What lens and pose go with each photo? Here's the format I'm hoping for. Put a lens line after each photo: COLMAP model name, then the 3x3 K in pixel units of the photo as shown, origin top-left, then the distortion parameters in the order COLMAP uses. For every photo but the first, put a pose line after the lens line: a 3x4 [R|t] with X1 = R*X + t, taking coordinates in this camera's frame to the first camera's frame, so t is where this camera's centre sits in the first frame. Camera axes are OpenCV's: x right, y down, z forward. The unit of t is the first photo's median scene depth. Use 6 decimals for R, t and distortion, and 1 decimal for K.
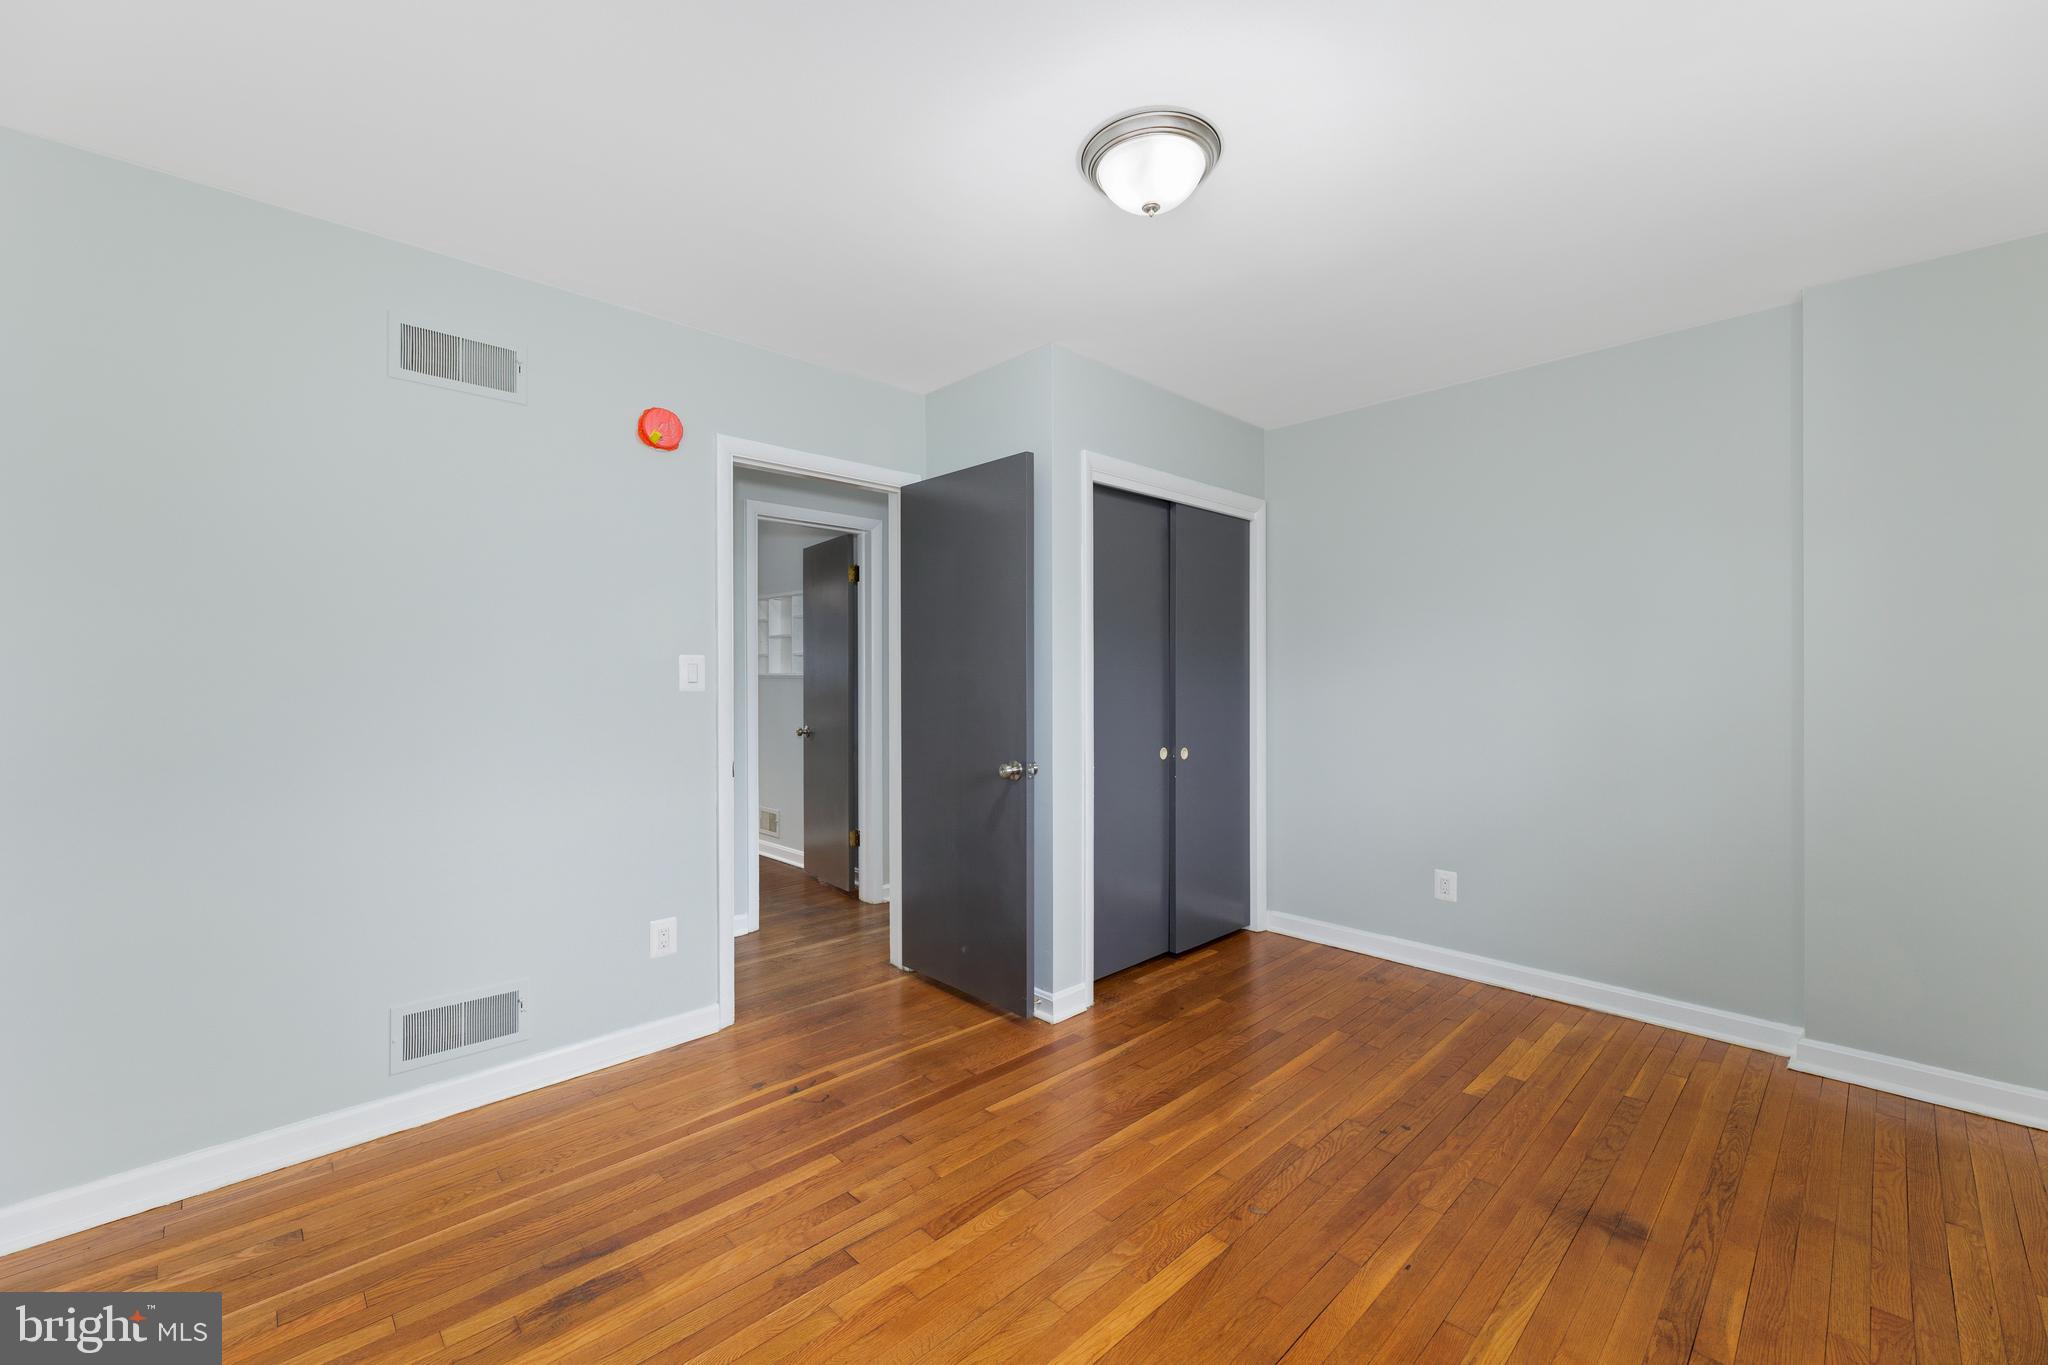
lens RADIAL K [[821.0, 0, 1022.2], [0, 821.0, 665.0], [0, 0, 1]] dist [0.003738, -0.000111]
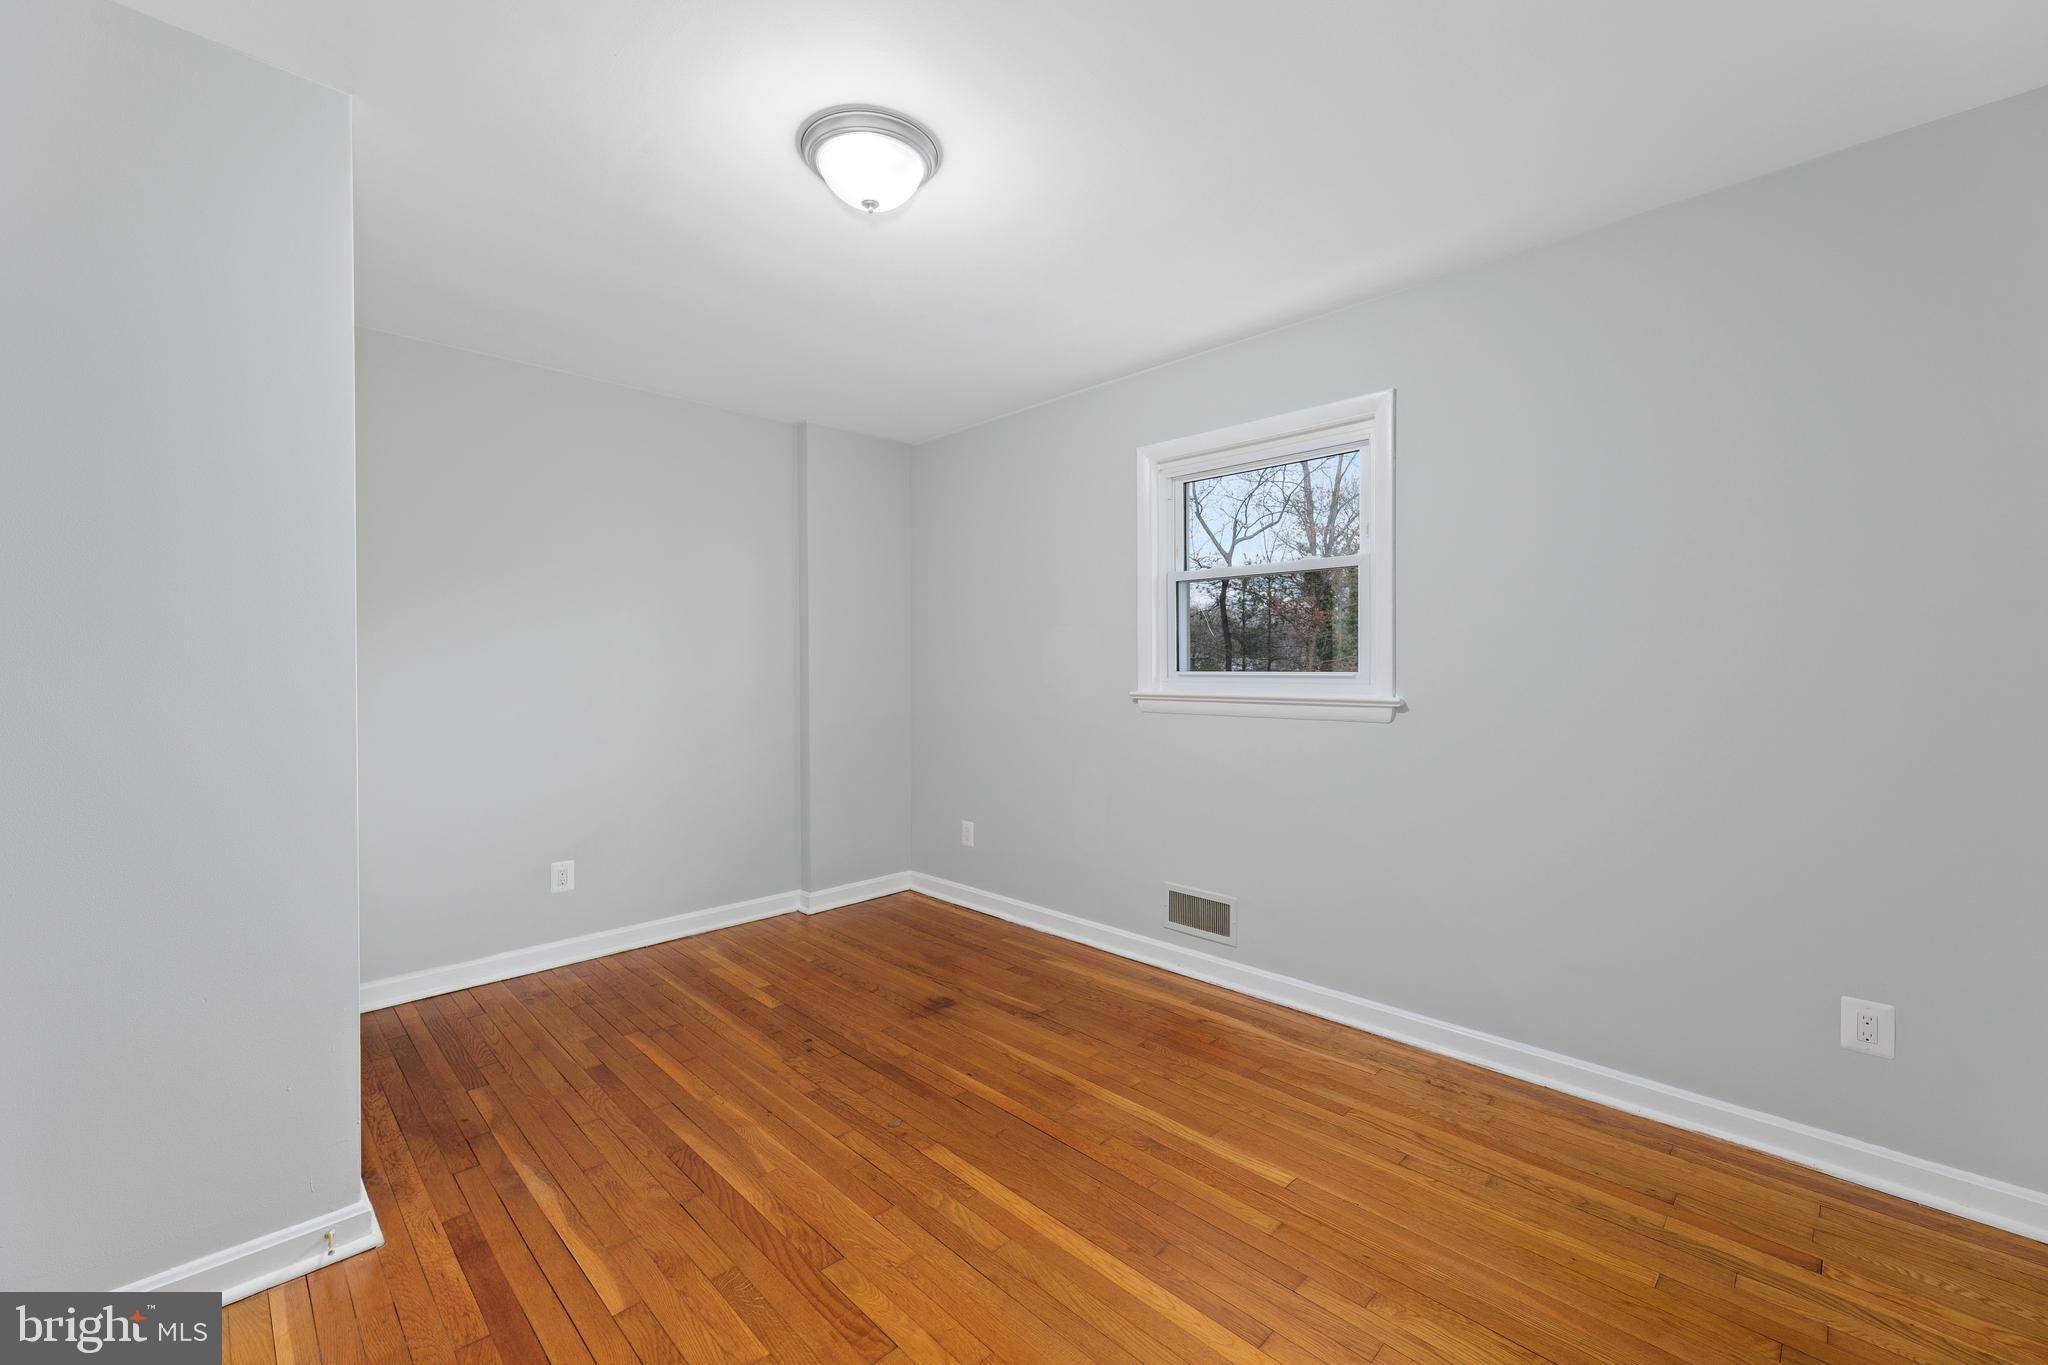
lens RADIAL K [[821.0, 0, 1025.0], [0, 821.0, 667.3], [0, 0, 1]] dist [0.003738, -0.000111]
pose [[-0.007841, -0.001559, 0.999968, -0.664880], [-0.013073, 0.999913, 0.001457, 0.010884], [-0.999884, -0.013061, -0.007861, 0.633920]]
